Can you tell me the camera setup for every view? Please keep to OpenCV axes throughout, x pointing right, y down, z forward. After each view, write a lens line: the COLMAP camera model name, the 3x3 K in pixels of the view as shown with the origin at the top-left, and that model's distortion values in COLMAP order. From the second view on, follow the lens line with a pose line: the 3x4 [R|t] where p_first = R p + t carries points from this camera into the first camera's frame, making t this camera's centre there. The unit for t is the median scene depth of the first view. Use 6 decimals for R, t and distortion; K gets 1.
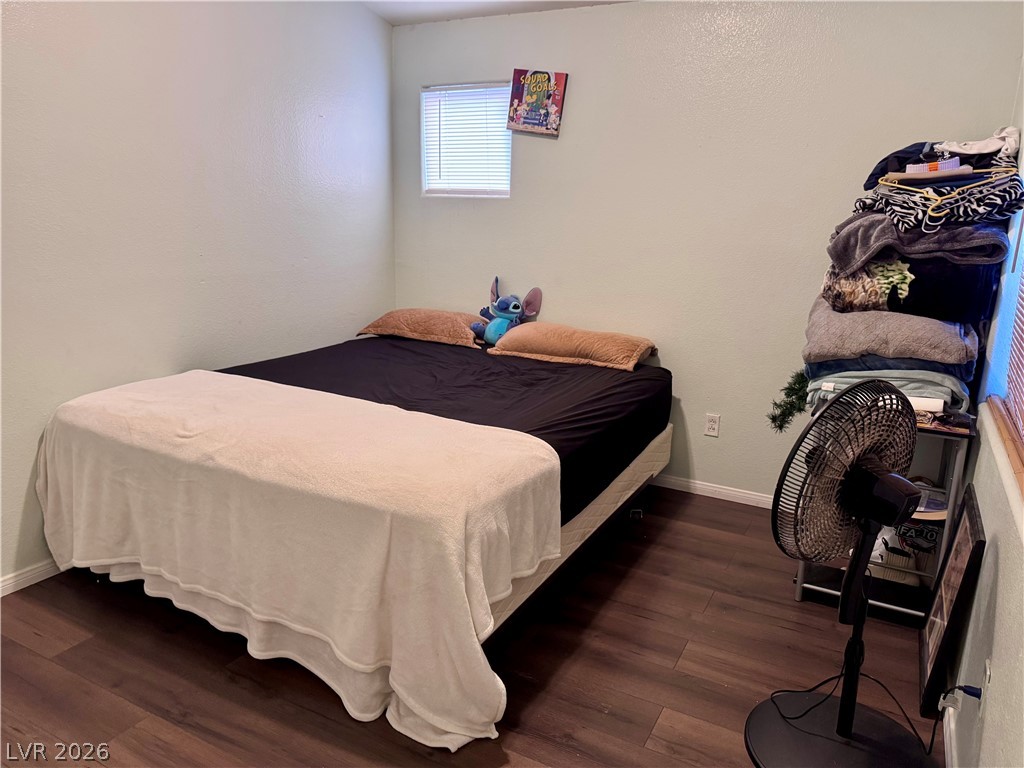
lens RADIAL K [[720.8, 0, 508.9], [0, 720.8, 388.7], [0, 0, 1]] dist [0.083611, -0.116561]
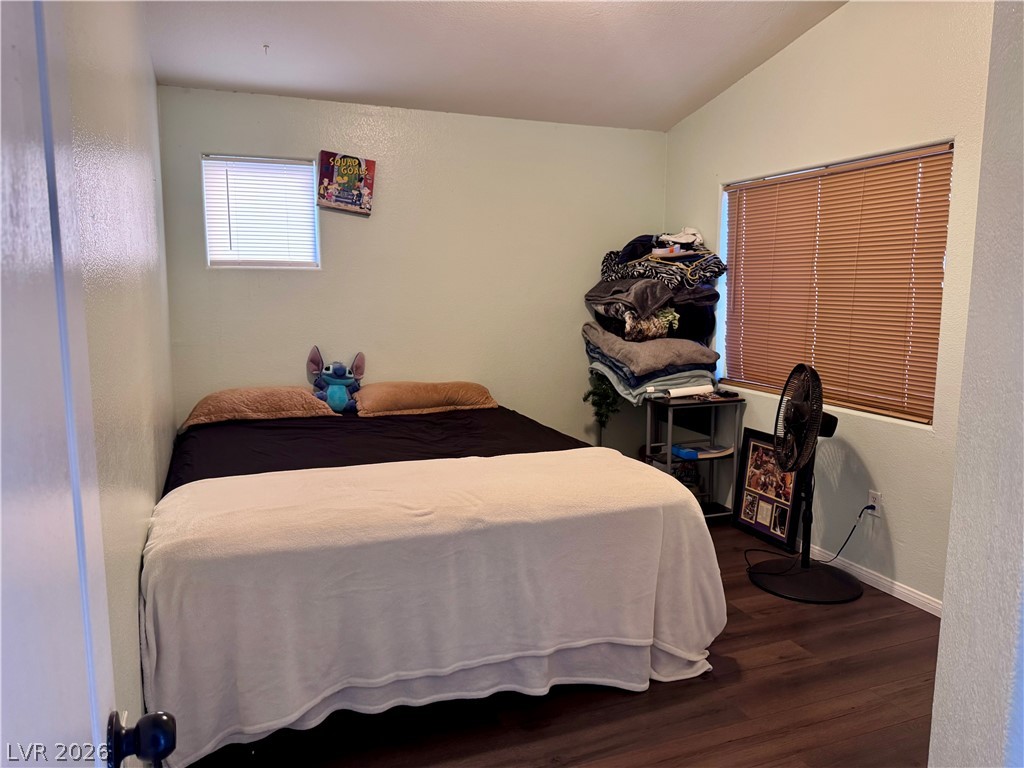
lens RADIAL K [[720.8, 0, 511.6], [0, 720.8, 388.8], [0, 0, 1]] dist [0.083611, -0.116561]
pose [[0.647007, -0.130569, 0.751221, -0.662726], [0.199910, 0.979813, -0.001877, -0.044902], [-0.735811, 0.151391, 0.660048, 0.157653]]
